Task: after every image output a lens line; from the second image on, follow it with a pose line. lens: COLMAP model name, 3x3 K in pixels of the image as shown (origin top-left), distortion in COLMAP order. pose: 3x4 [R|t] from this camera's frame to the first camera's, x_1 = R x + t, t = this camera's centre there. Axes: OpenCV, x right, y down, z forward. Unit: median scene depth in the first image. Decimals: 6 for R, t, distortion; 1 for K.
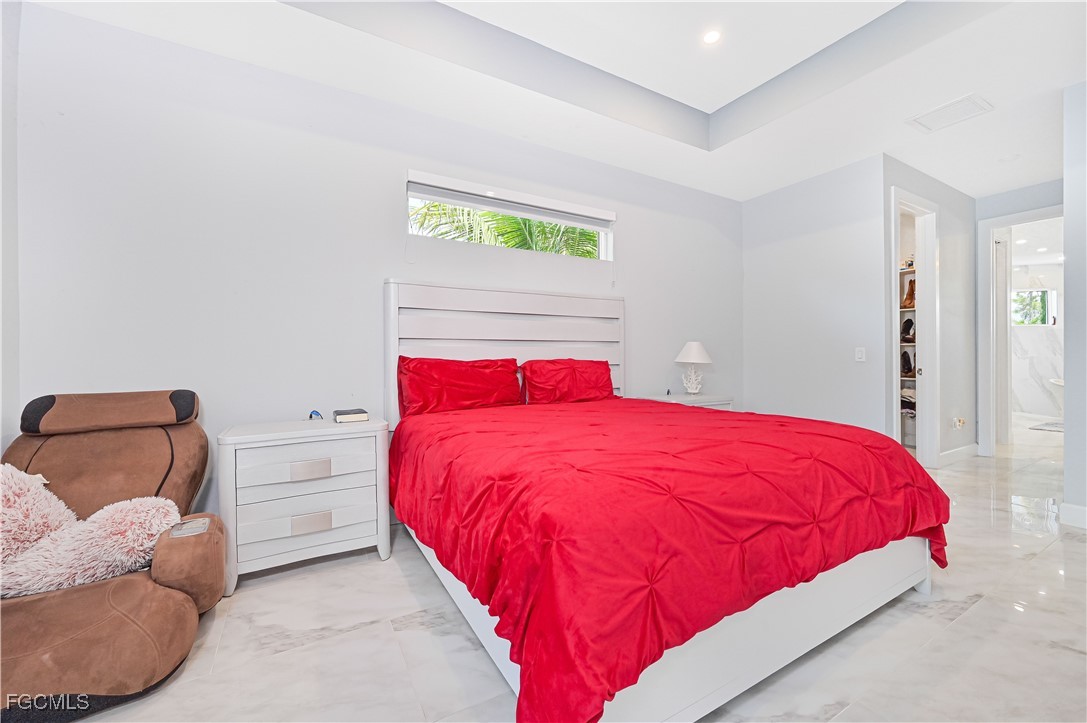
lens RADIAL K [[434.2, 0, 544.1], [0, 434.2, 359.4], [0, 0, 1]] dist [-0.001395, -0.000057]
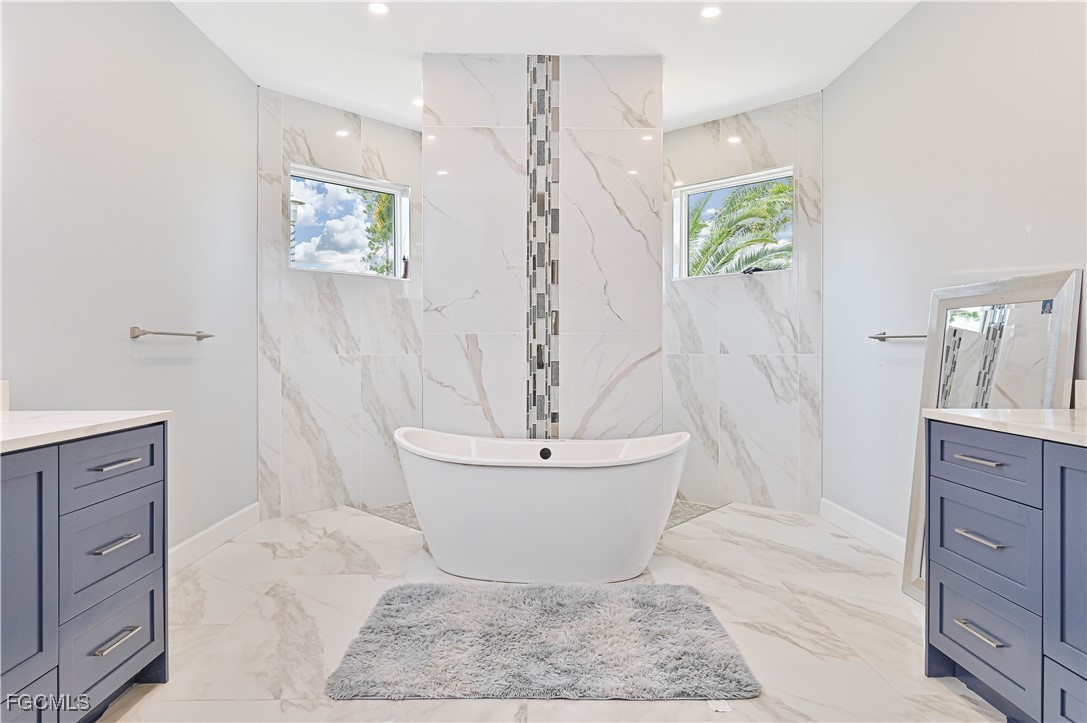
lens RADIAL K [[686.3, 0, 543.0], [0, 686.3, 359.8], [0, 0, 1]] dist [0.000452, -0.000713]
pose [[0.489337, -0.000913, 0.872095, 0.674001], [-0.000883, 0.999998, 0.001543, -0.004067], [-0.872095, -0.001525, 0.489335, 0.568169]]
